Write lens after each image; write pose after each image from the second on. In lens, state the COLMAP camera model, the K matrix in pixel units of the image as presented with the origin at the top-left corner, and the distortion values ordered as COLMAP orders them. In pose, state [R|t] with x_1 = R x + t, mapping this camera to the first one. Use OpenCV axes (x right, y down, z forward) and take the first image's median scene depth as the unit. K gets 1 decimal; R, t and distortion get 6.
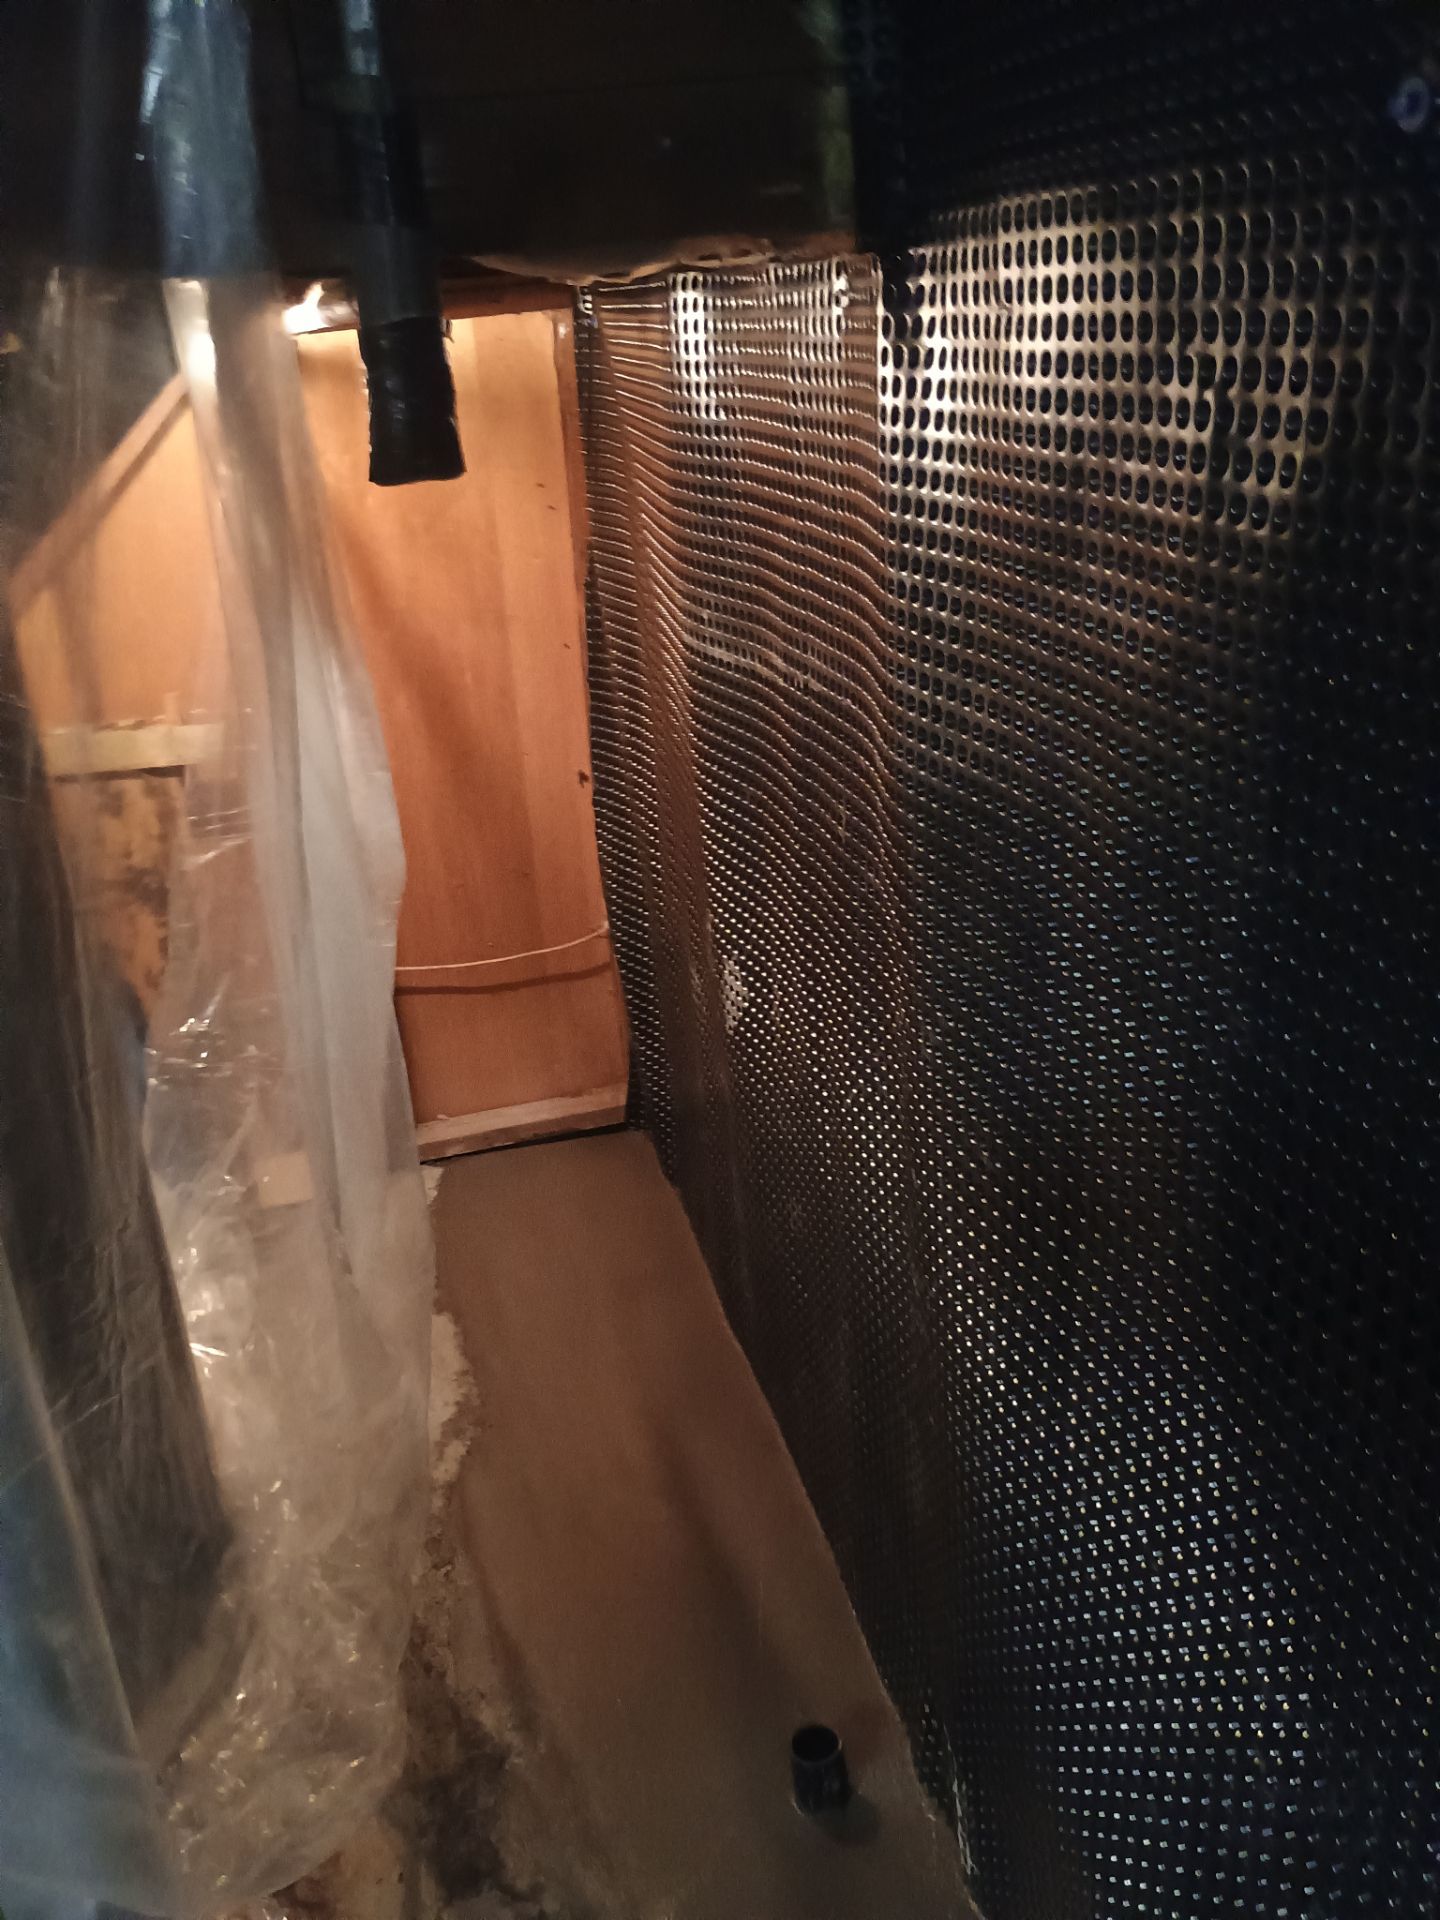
lens RADIAL K [[1632.7, 0, 720.0], [0, 1632.7, 960.0], [0, 0, 1]] dist [0.056826, -0.076011]
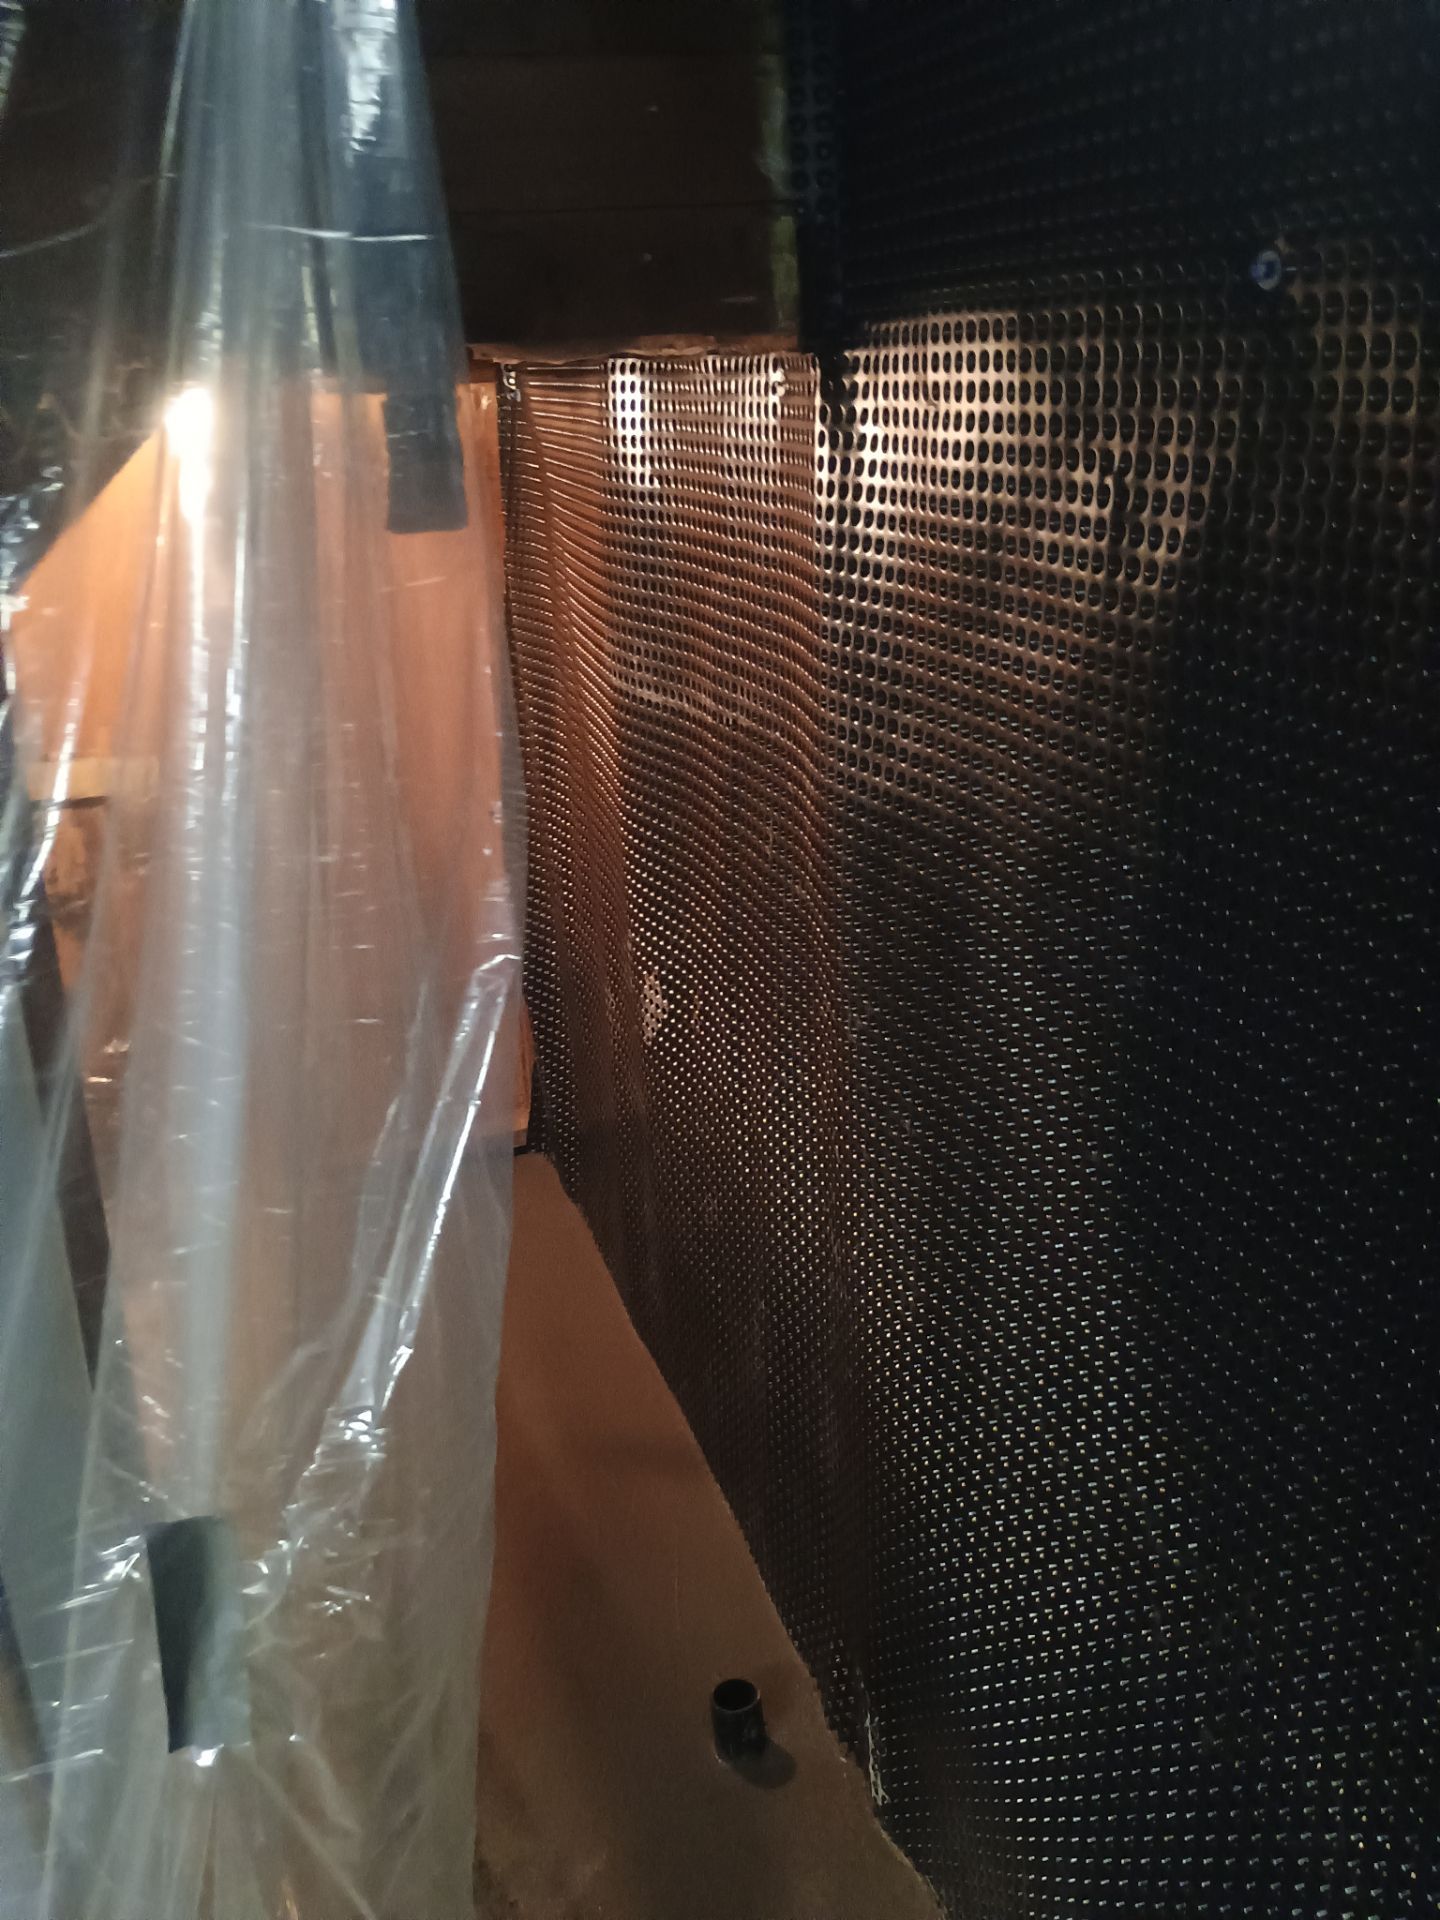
lens RADIAL K [[1678.9, 0, 714.3], [0, 1678.9, 946.3], [0, 0, 1]] dist [0.051216, -0.061402]
pose [[0.994732, 0.005617, 0.102360, -0.082007], [0.000028, 0.998483, -0.055065, 0.052289], [-0.102514, 0.054778, 0.993222, -0.144771]]
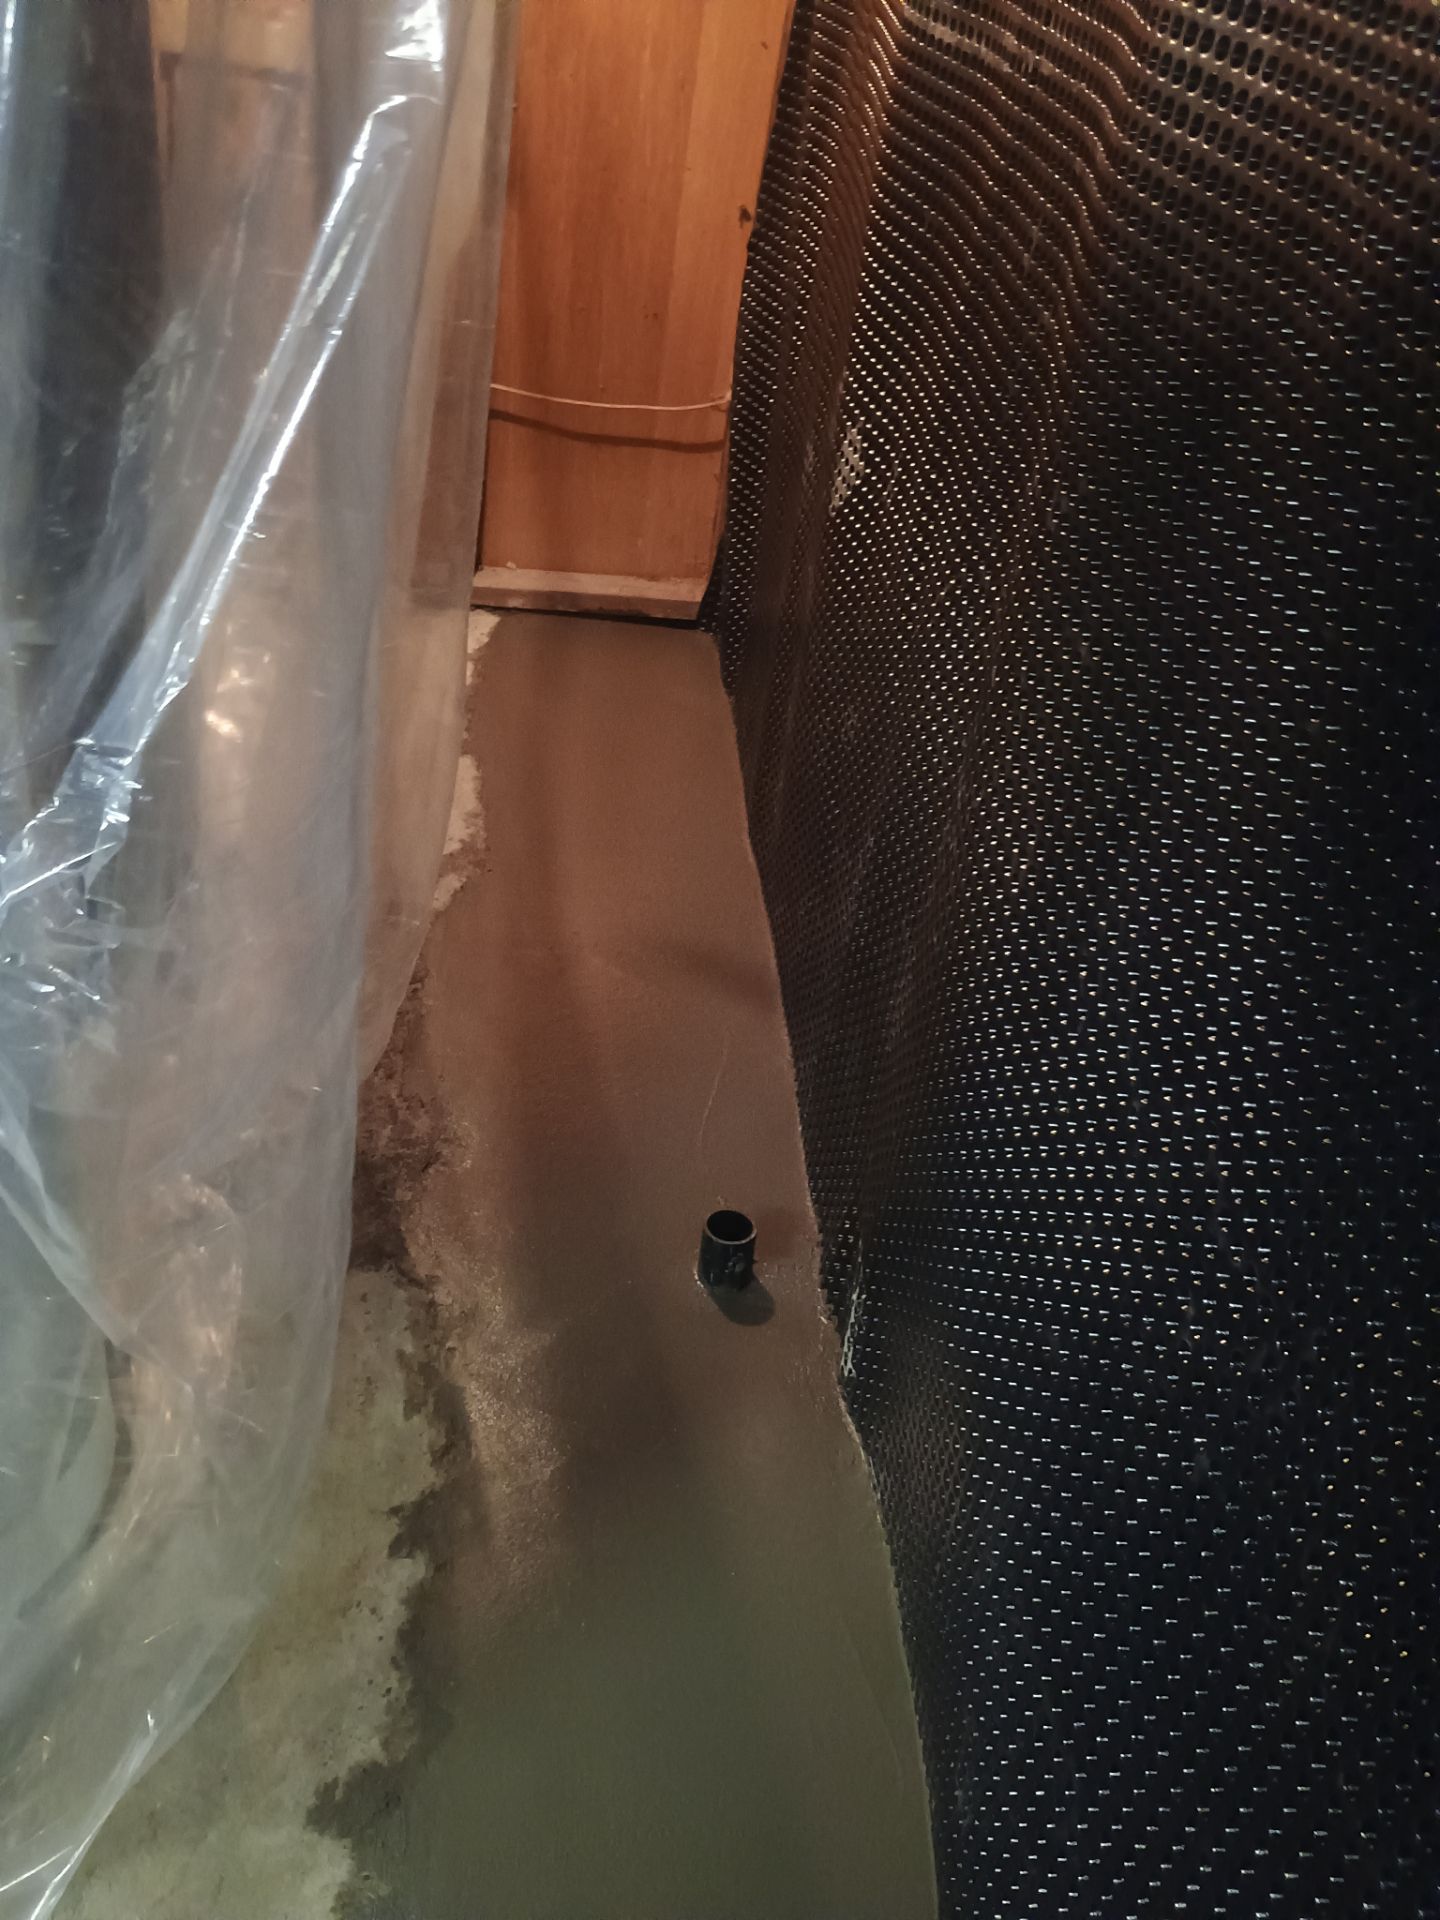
lens RADIAL K [[1577.3, 0, 720.0], [0, 1577.3, 960.0], [0, 0, 1]] dist [0.054432, -0.059259]
pose [[0.967222, 0.253844, -0.006767, 0.018694], [-0.245239, 0.940685, 0.234454, 0.109510], [0.065880, -0.225110, 0.972104, 0.108392]]
